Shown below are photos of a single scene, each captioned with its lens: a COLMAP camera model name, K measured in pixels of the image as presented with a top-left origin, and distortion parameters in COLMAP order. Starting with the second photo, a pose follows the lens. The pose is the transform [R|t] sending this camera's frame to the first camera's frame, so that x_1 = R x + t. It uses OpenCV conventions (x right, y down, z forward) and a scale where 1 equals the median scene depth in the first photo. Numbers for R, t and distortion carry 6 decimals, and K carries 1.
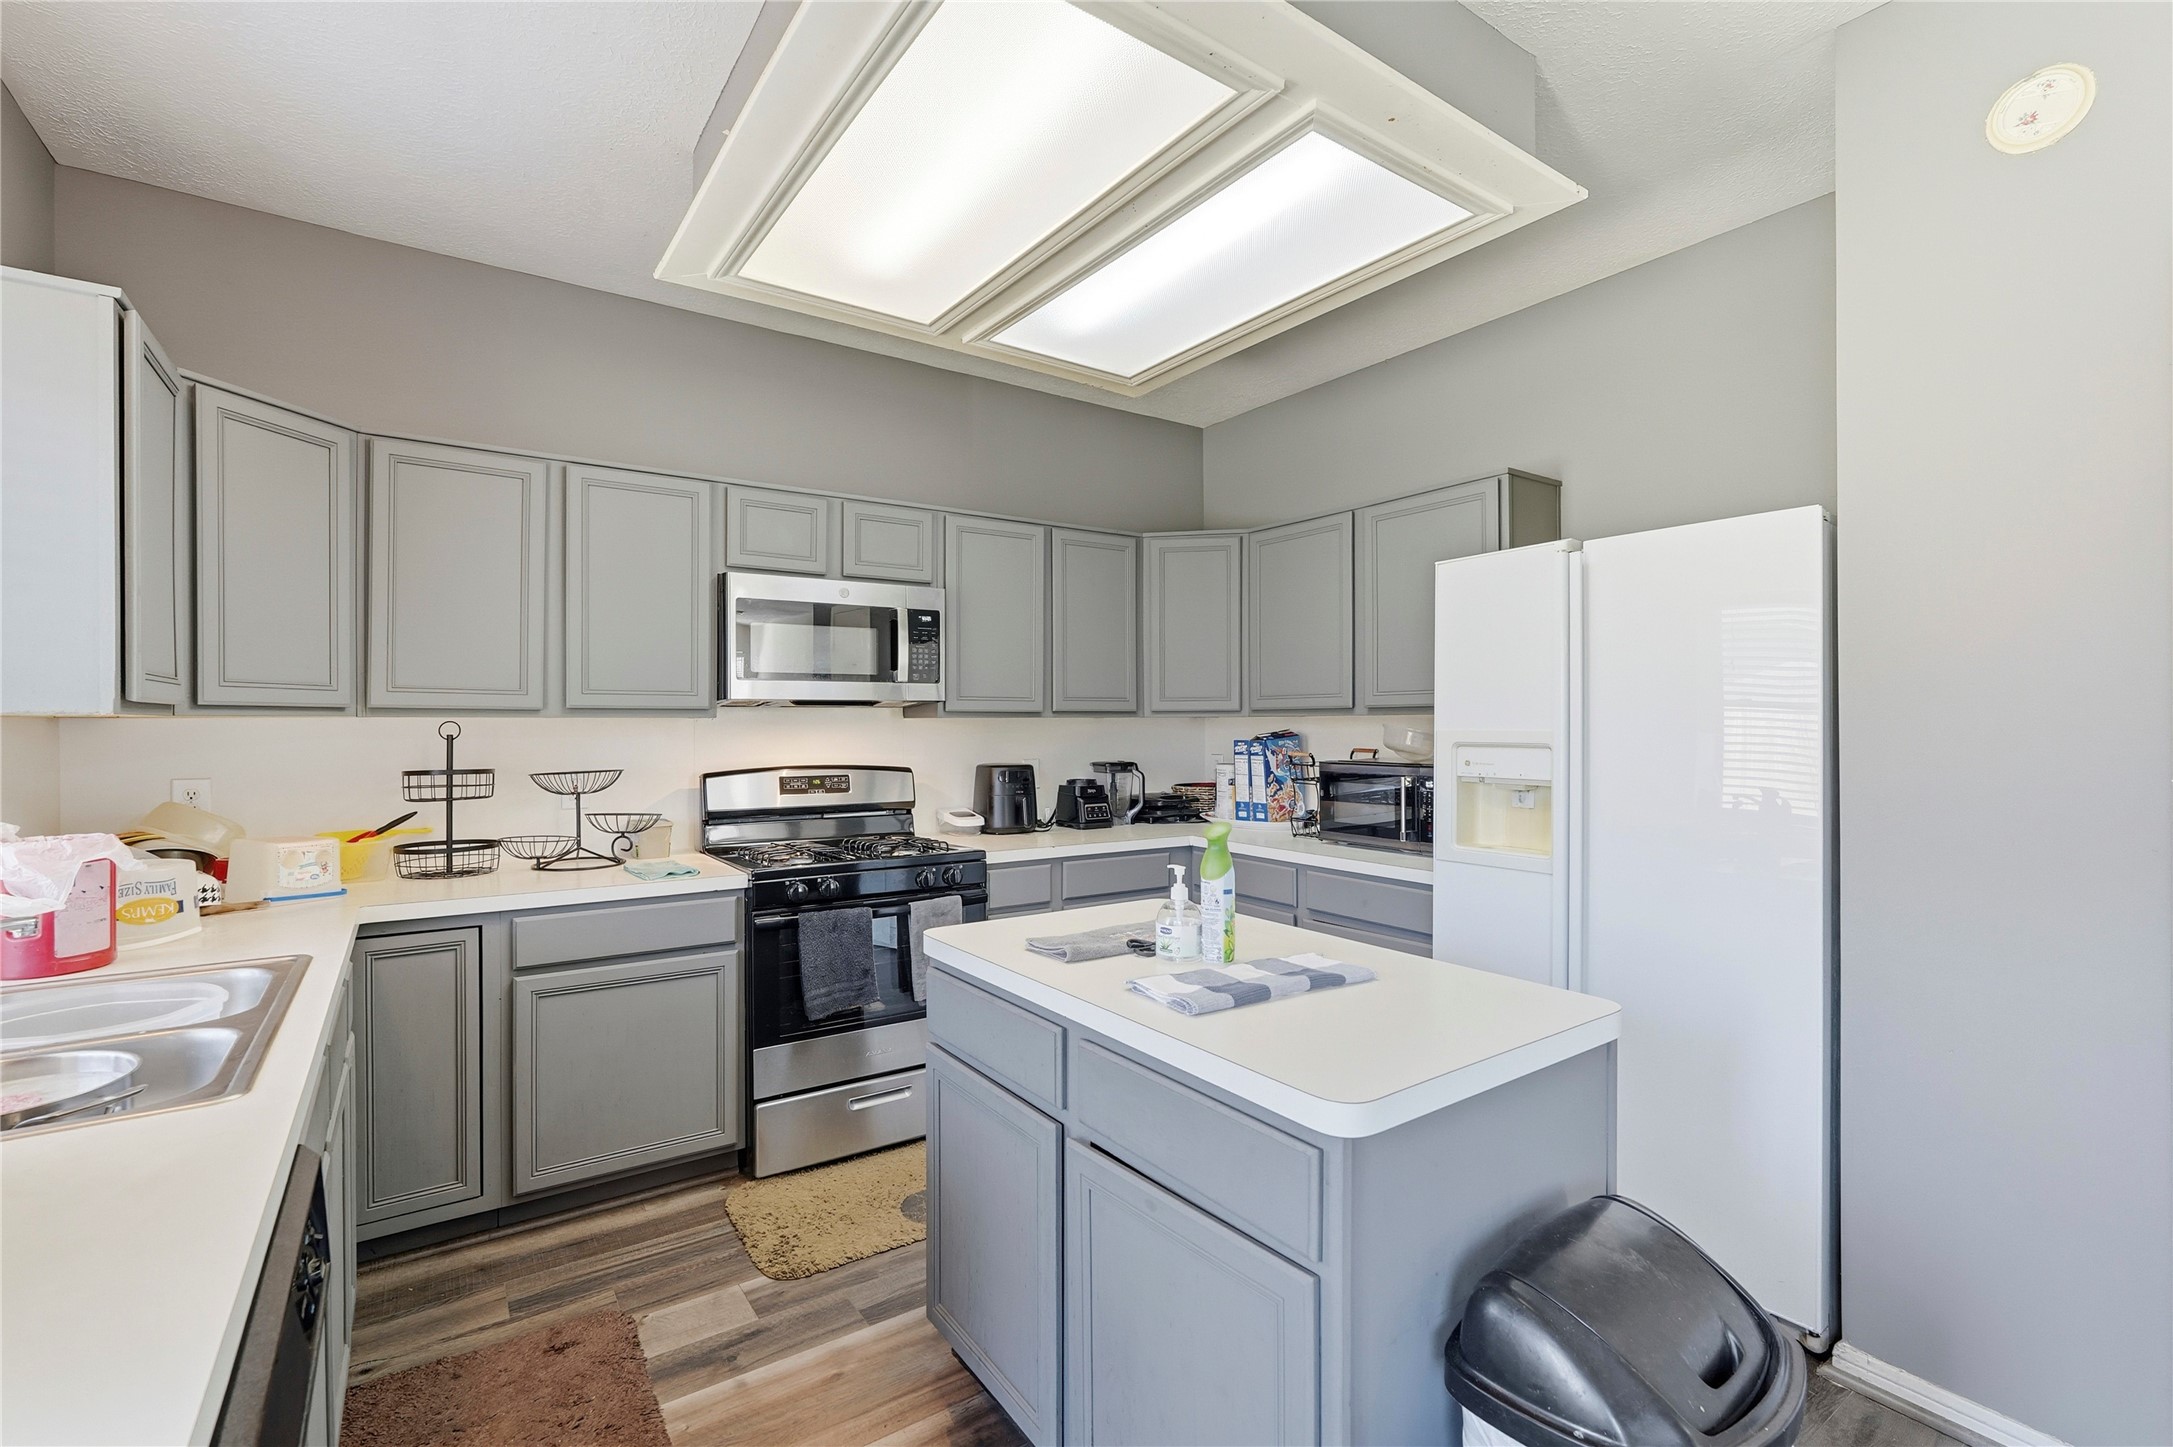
lens RADIAL K [[961.6, 0, 1093.4], [0, 961.6, 727.9], [0, 0, 1]] dist [-0.017356, 0.008429]
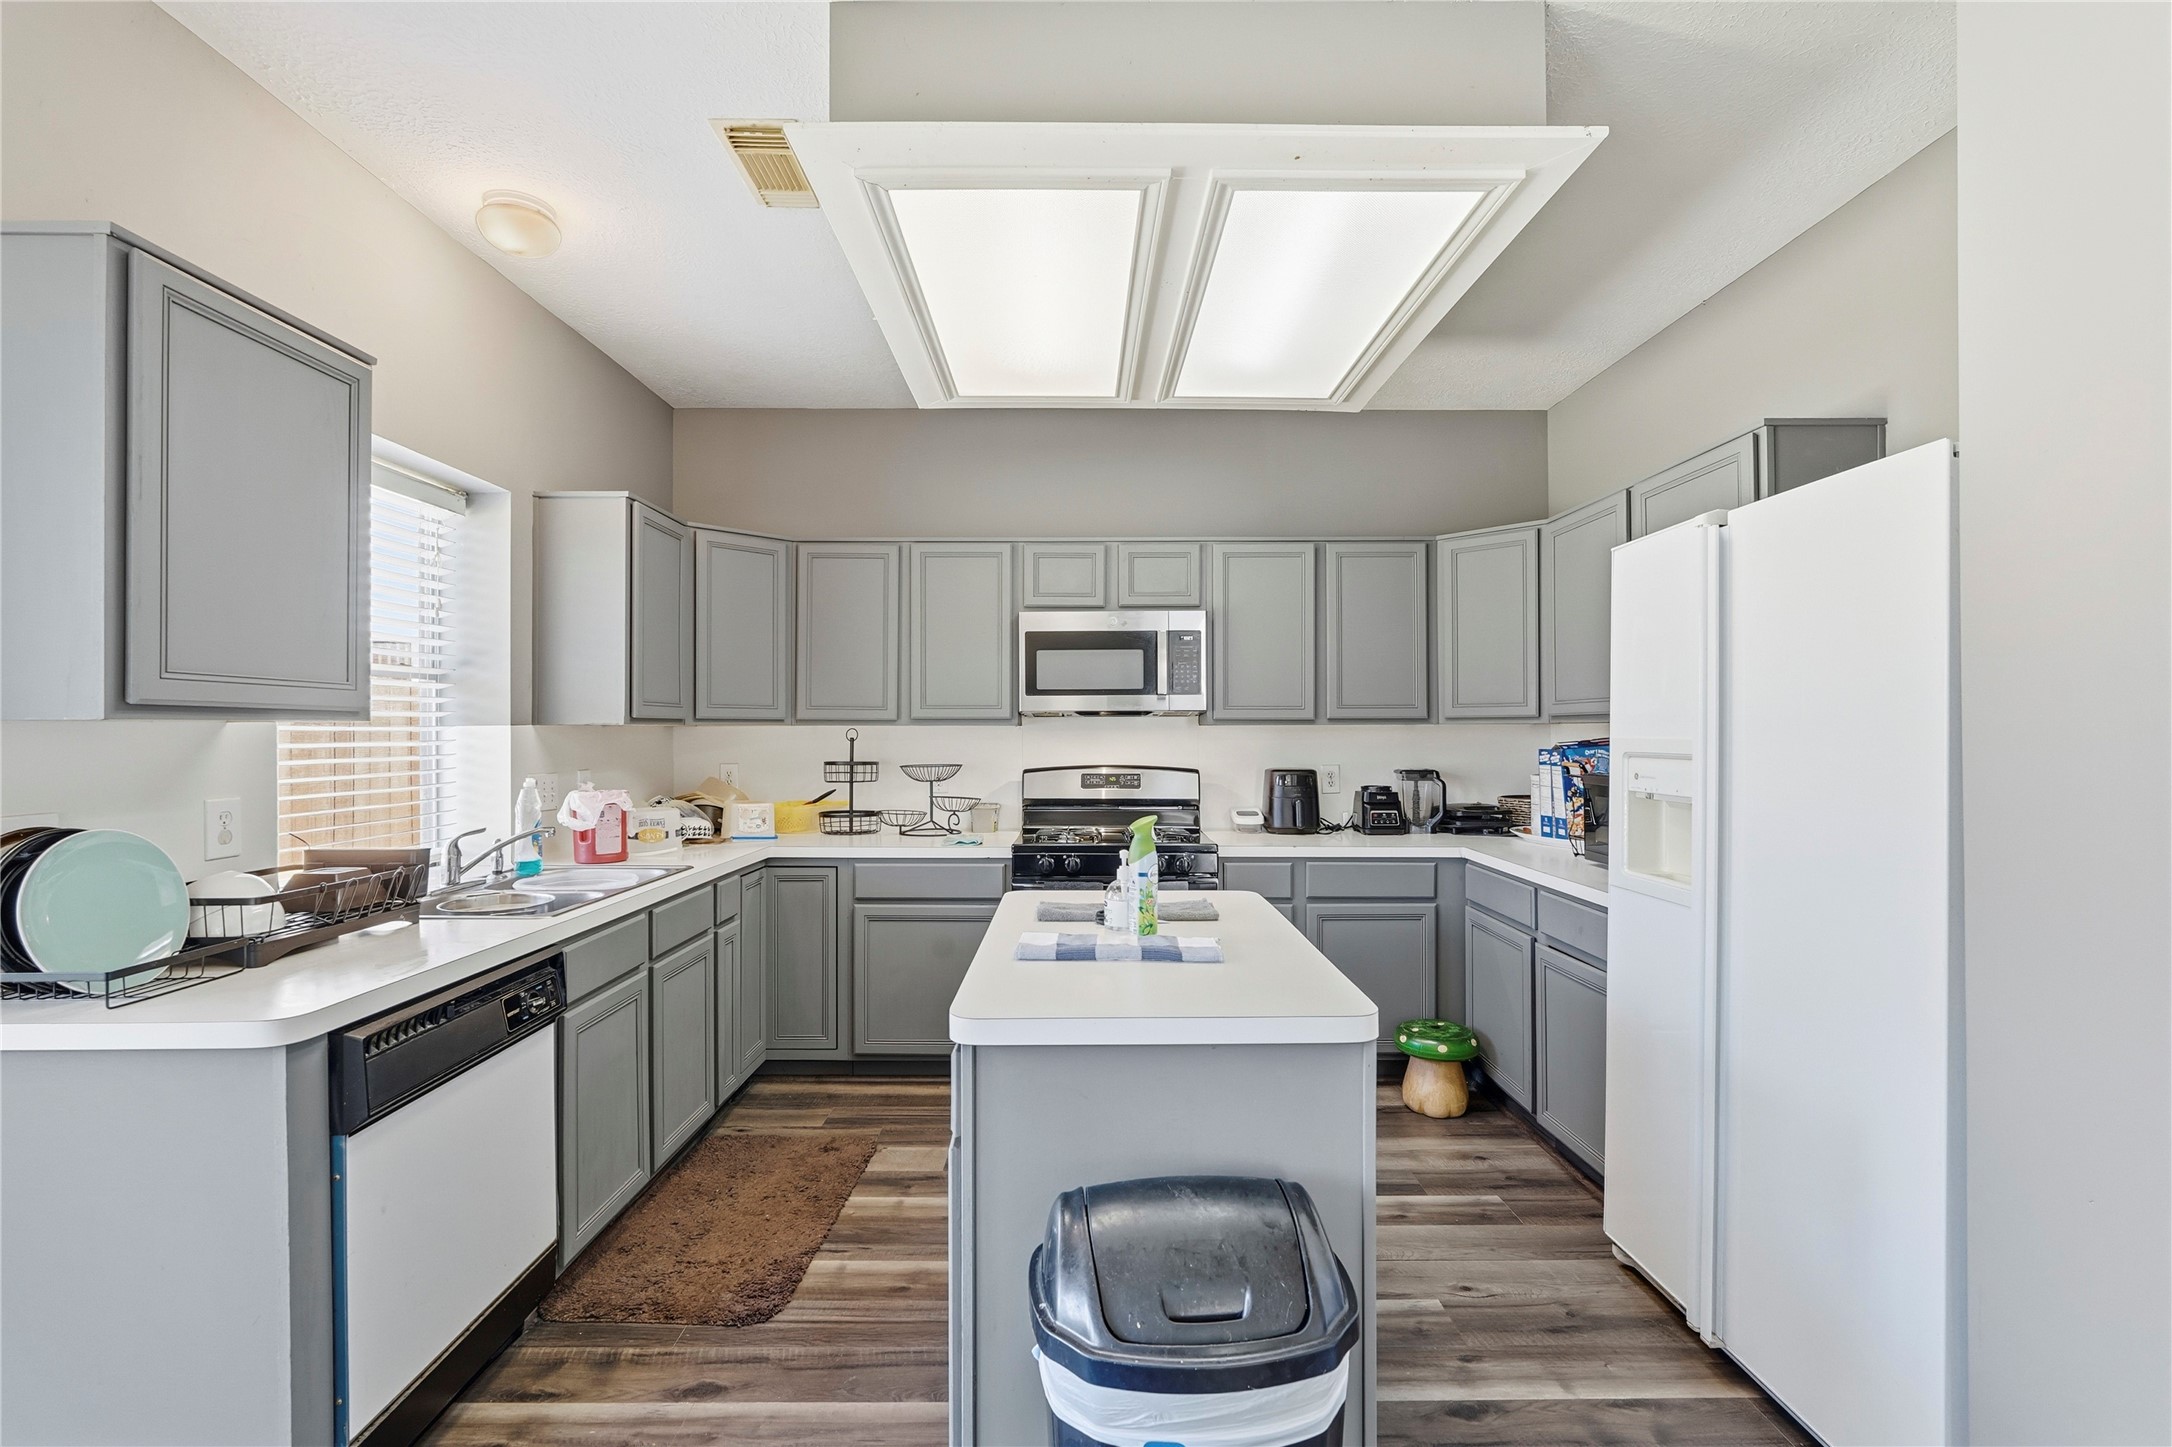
lens RADIAL K [[961.2, 0, 1099.0], [0, 961.2, 731.5], [0, 0, 1]] dist [-0.017356, 0.008429]
pose [[0.822175, 0.001640, -0.569232, 0.458969], [-0.003757, 0.999990, -0.002546, 0.000090], [0.569222, 0.004232, 0.822173, 0.006457]]
